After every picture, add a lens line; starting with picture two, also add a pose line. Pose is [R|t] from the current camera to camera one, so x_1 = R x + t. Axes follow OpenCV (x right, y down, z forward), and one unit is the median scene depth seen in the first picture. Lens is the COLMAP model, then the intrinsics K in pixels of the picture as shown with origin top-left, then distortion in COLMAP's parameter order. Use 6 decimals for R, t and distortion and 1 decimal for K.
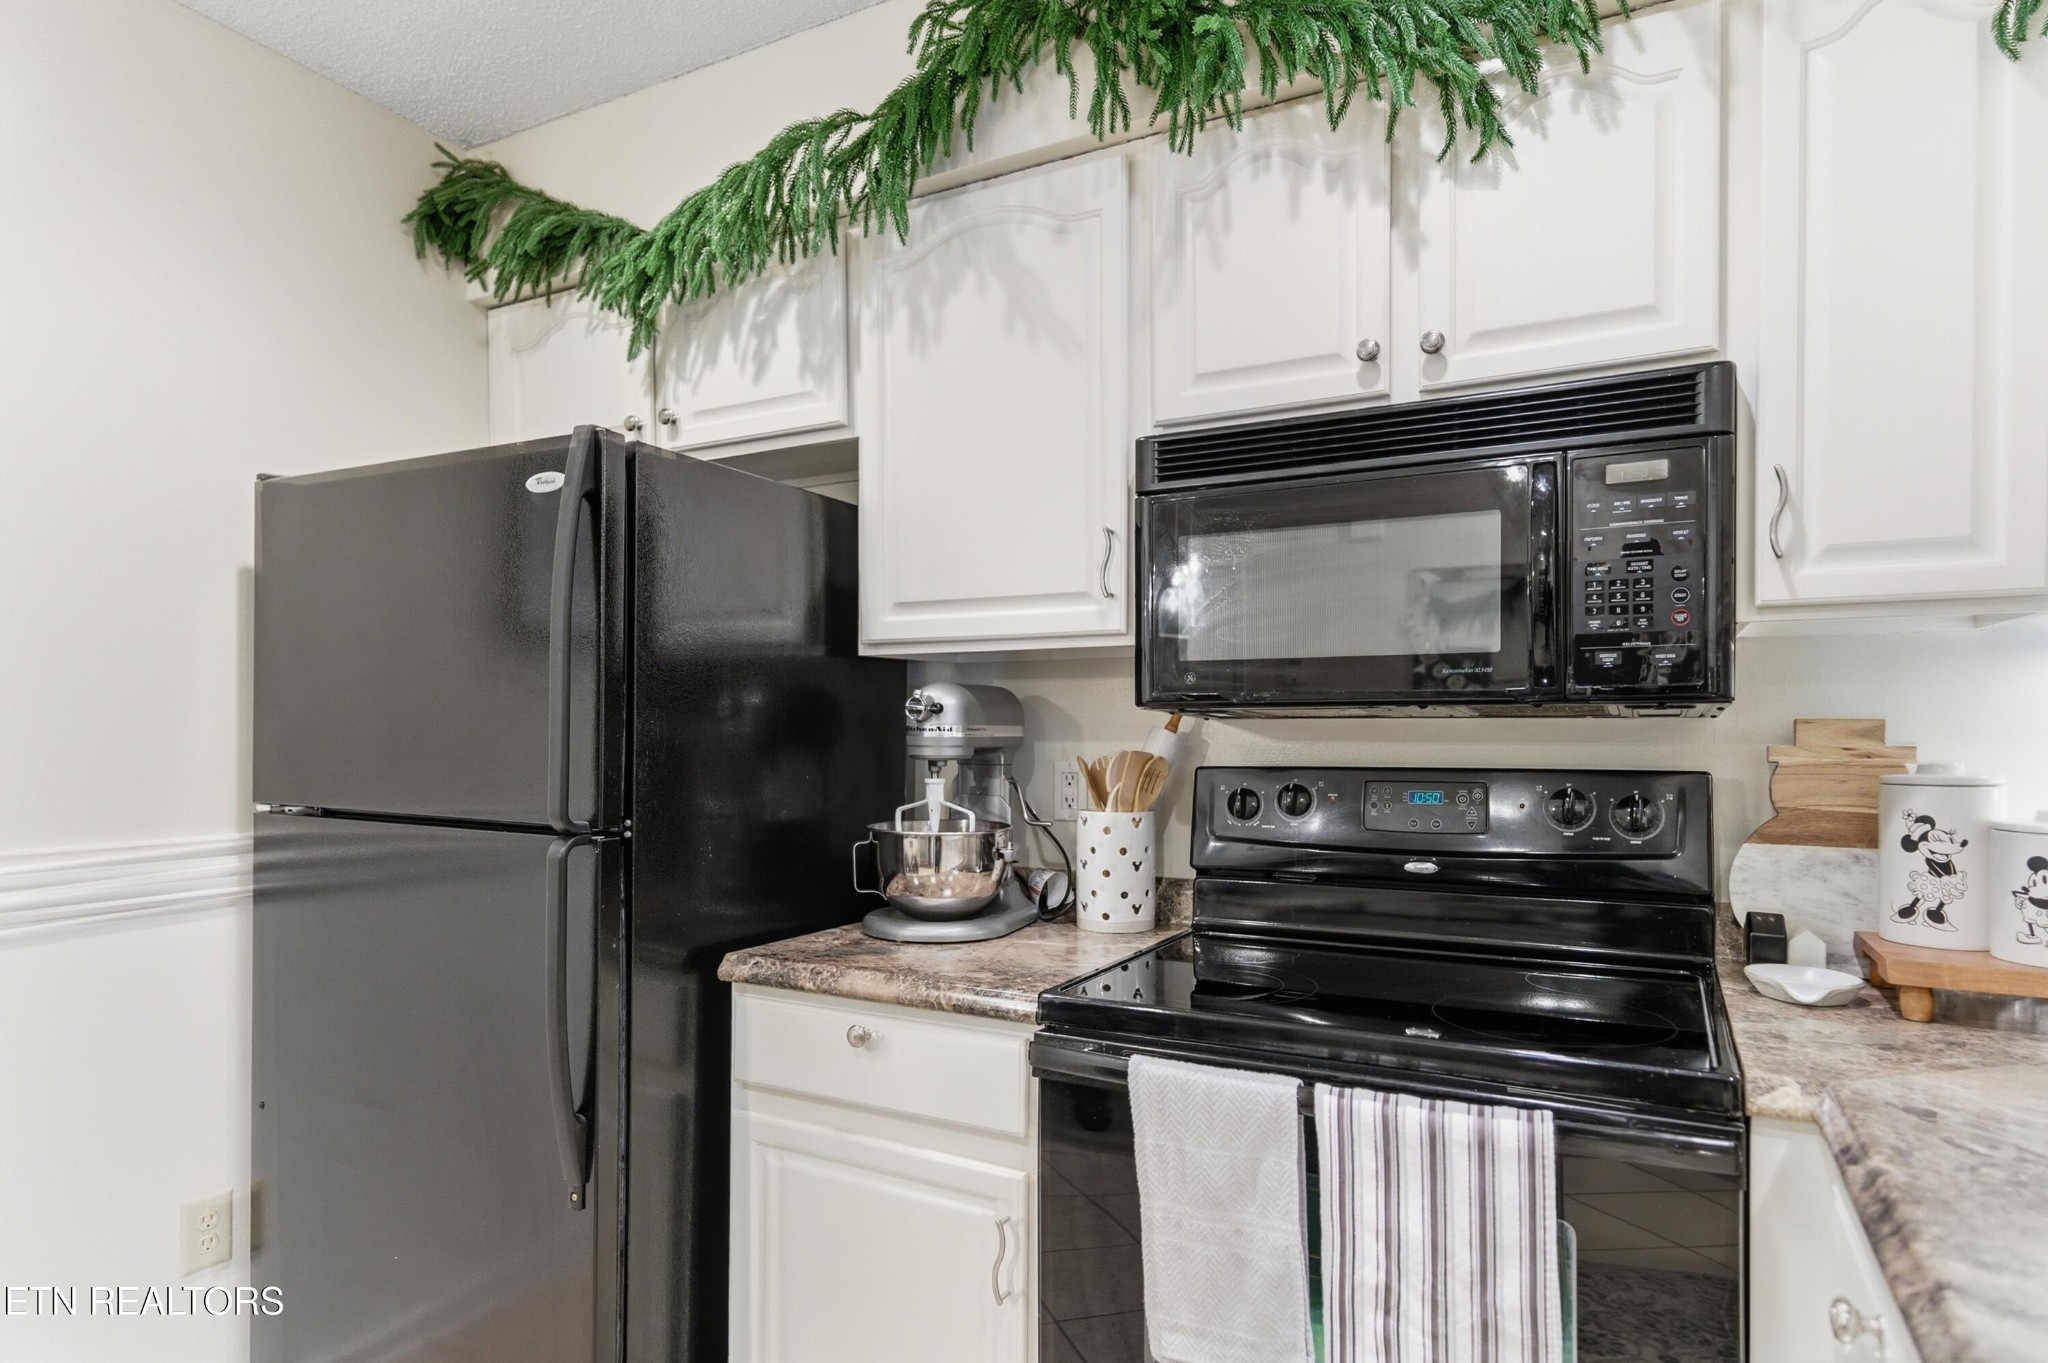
lens RADIAL K [[1158.4, 0, 1018.2], [0, 1158.4, 732.1], [0, 0, 1]] dist [0.002378, 0.000190]
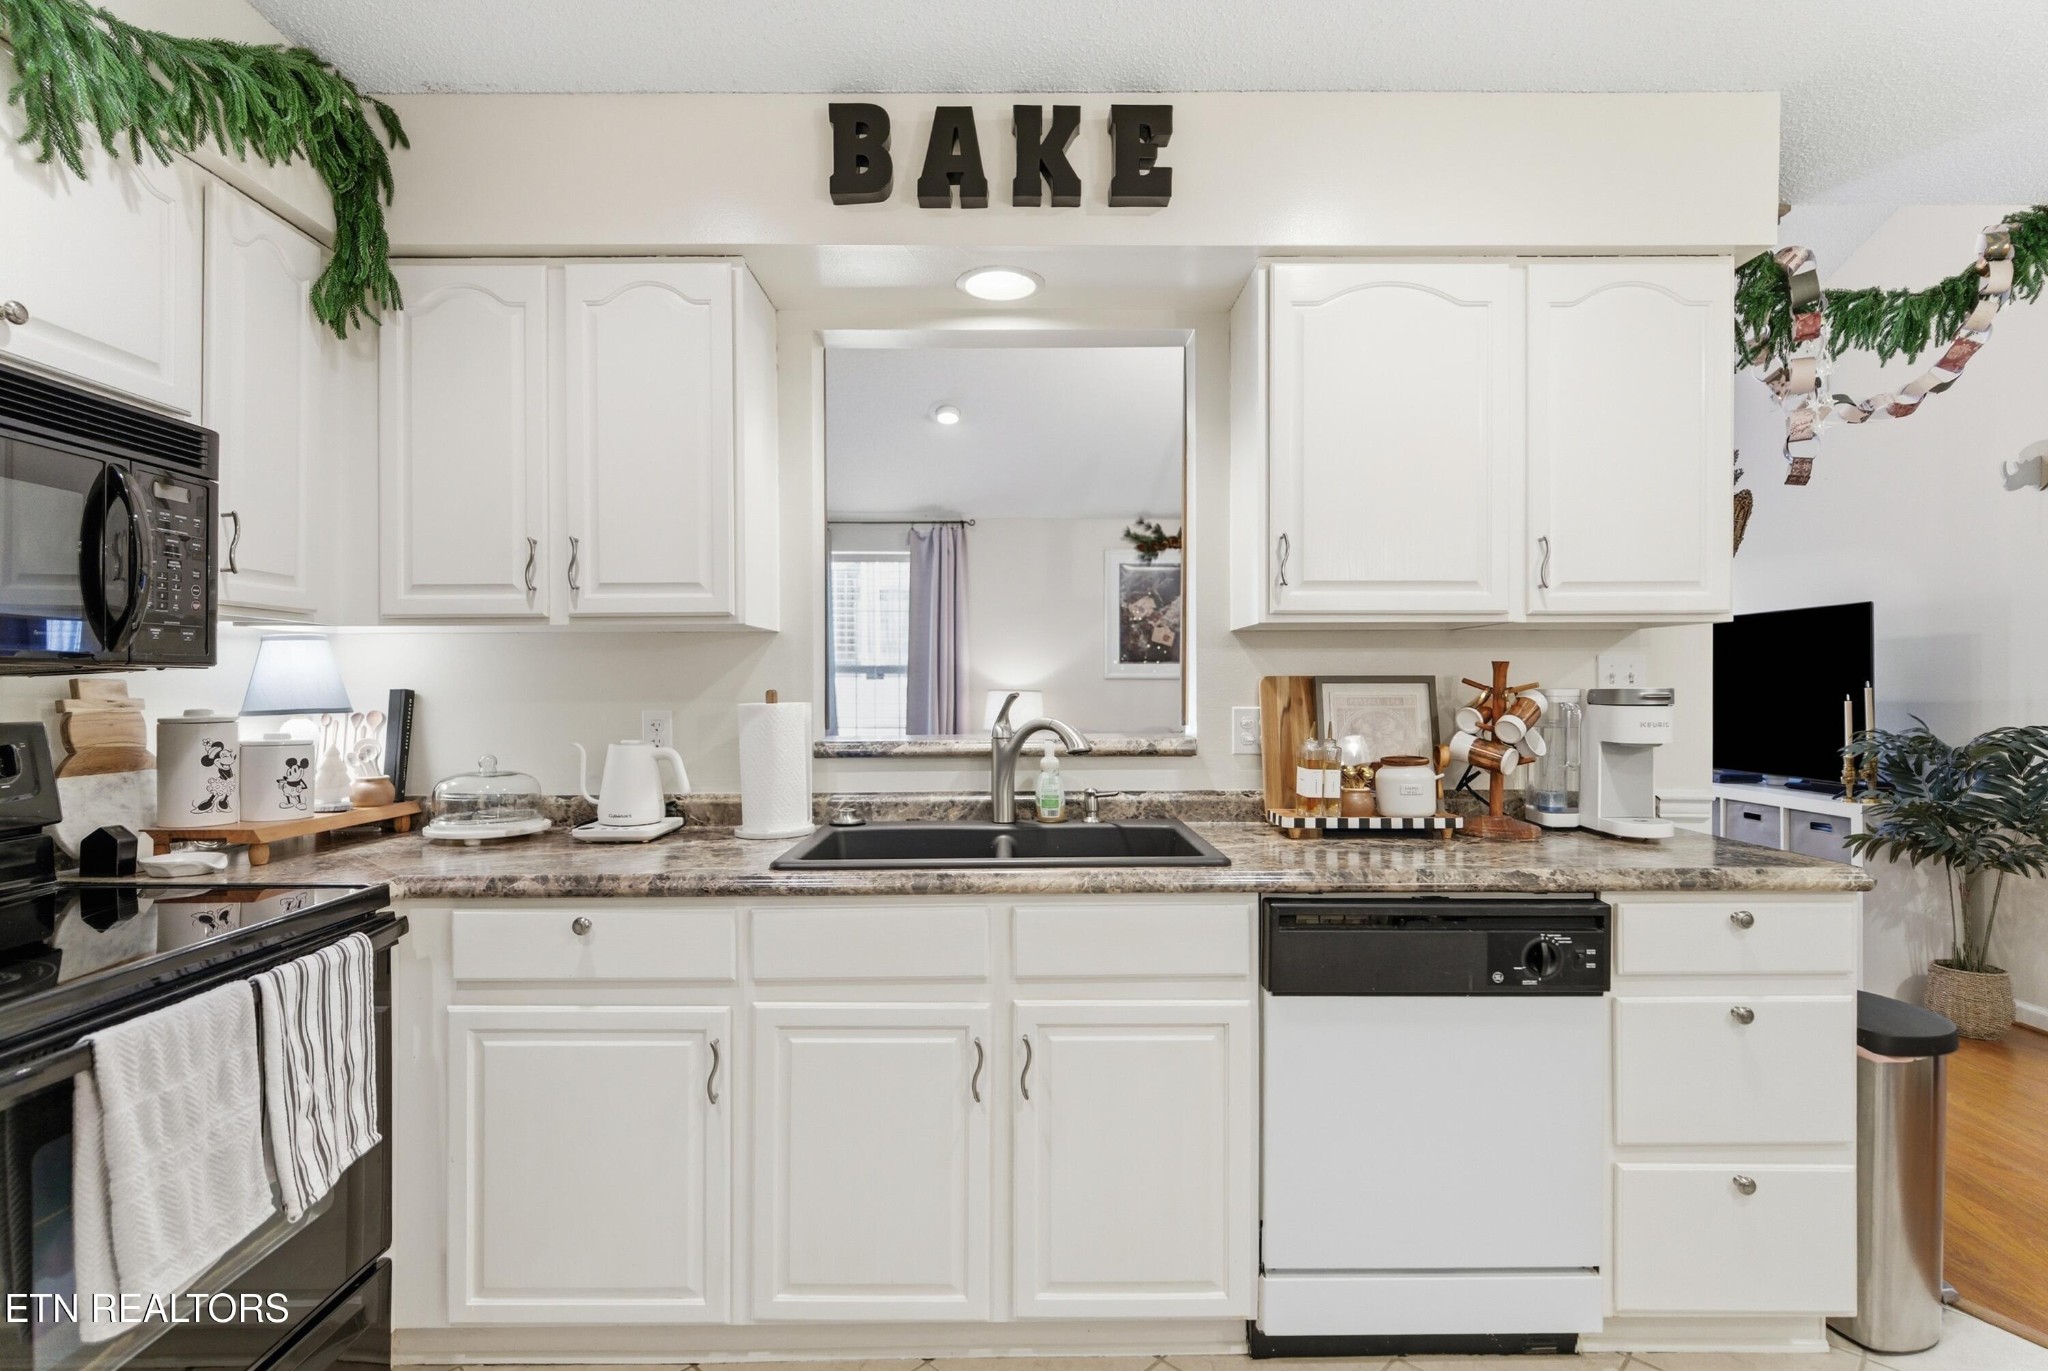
lens RADIAL K [[987.0, 0, 1029.7], [0, 987.0, 691.2], [0, 0, 1]] dist [0.000916, 0.000305]
pose [[-0.475555, -0.002083, 0.879684, -0.862935], [0.003621, 0.999984, 0.004325, 0.001366], [-0.879679, 0.005242, -0.475540, 0.627005]]
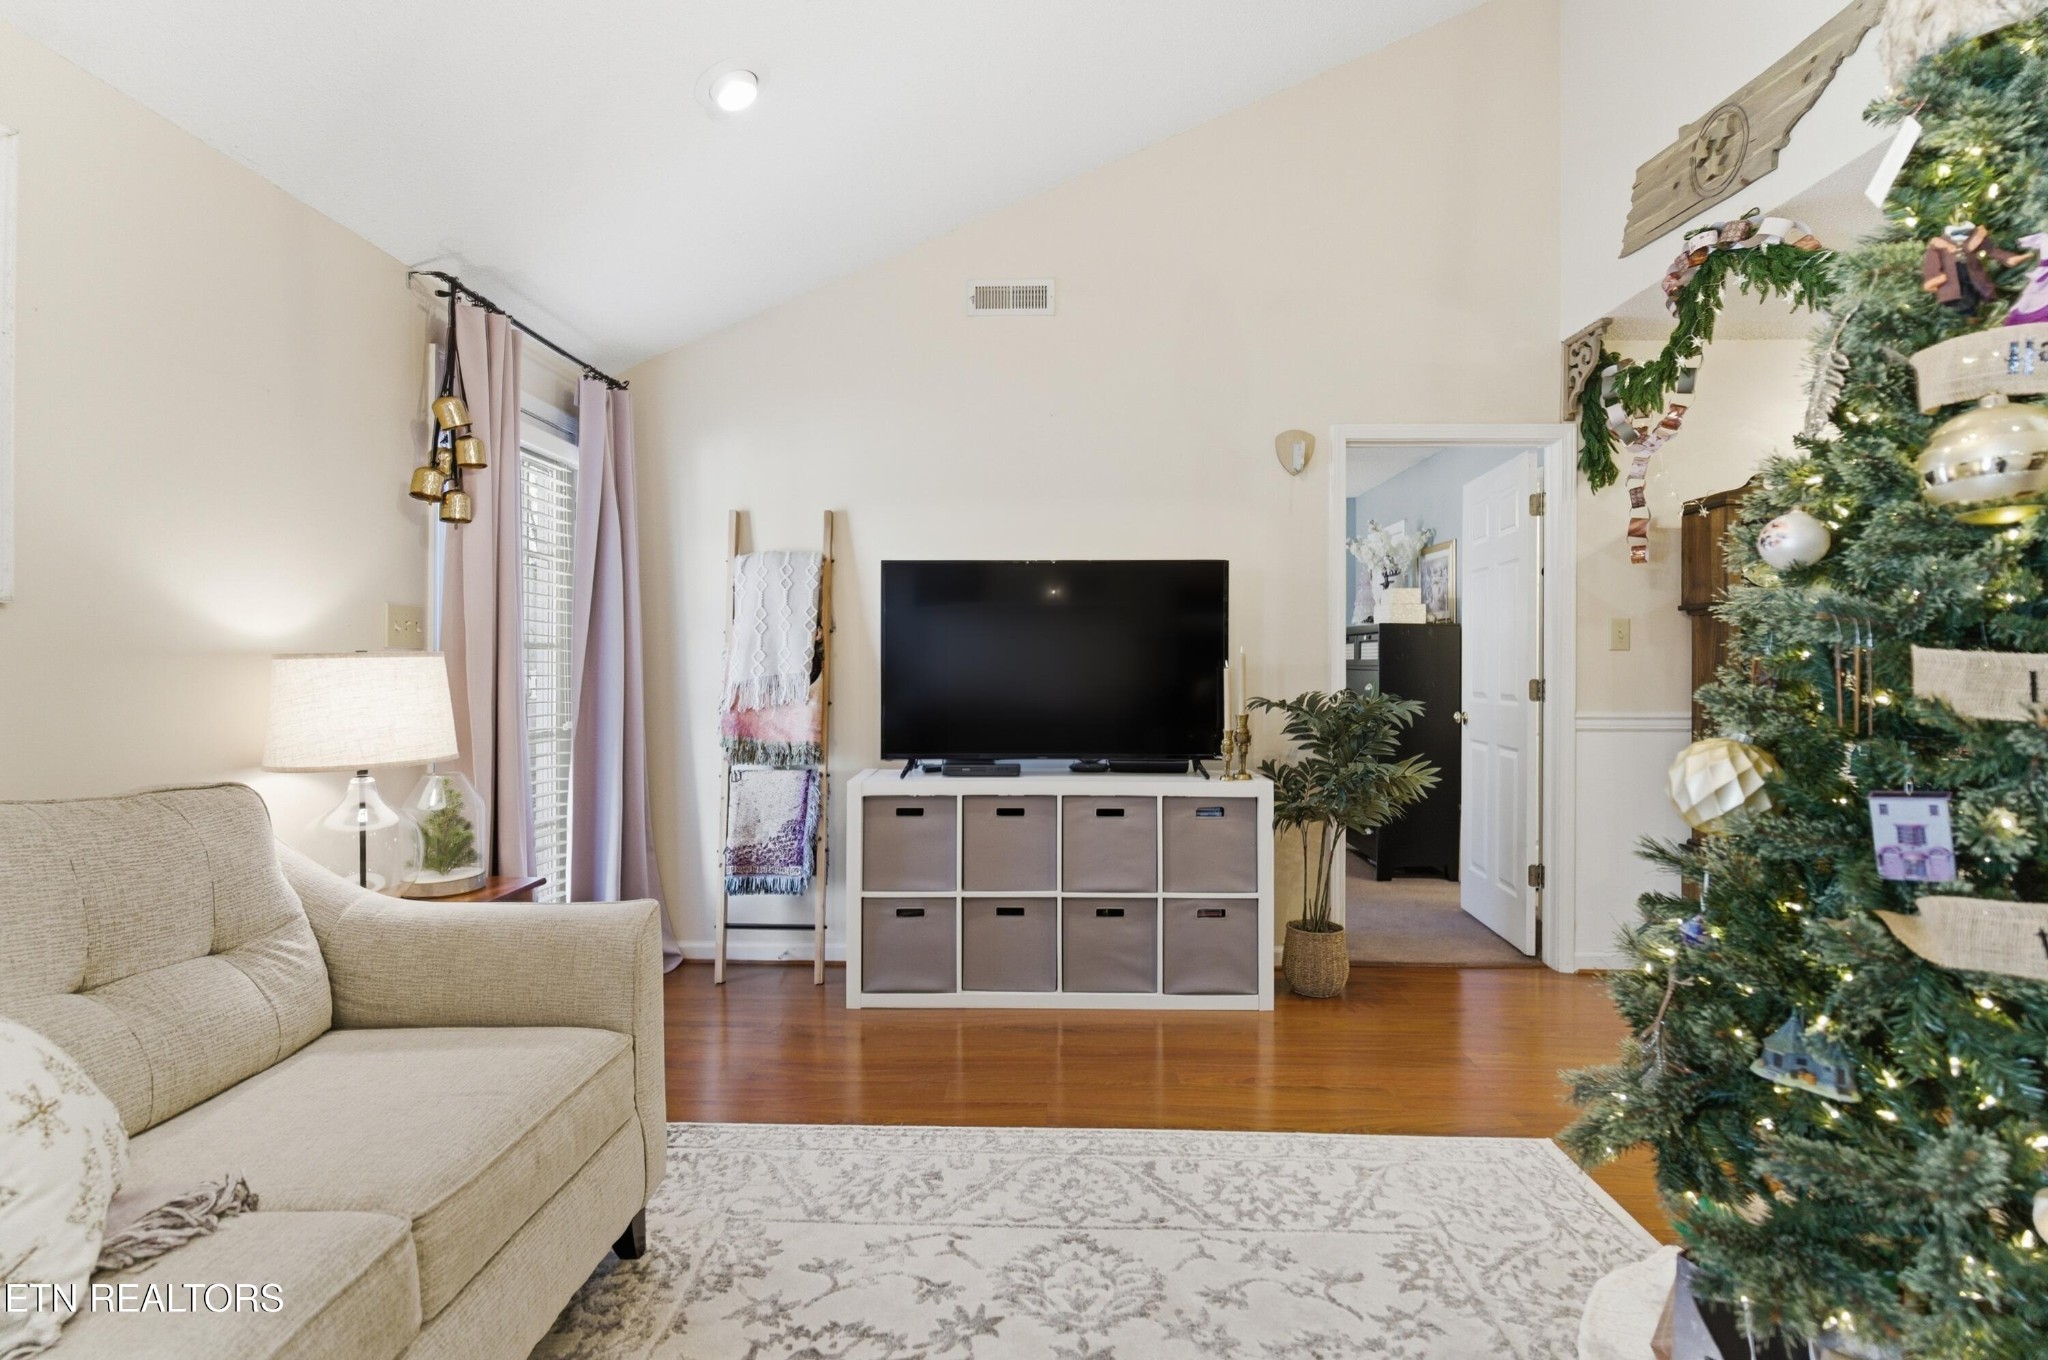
lens RADIAL K [[992.1, 0, 1020.7], [0, 992.1, 665.0], [0, 0, 1]] dist [0.000434, -0.001104]
pose [[-0.893327, -0.000808, -0.449407, 1.925260], [-0.001166, 0.999999, 0.000518, 0.039410], [0.449406, 0.000987, -0.893327, -0.622533]]
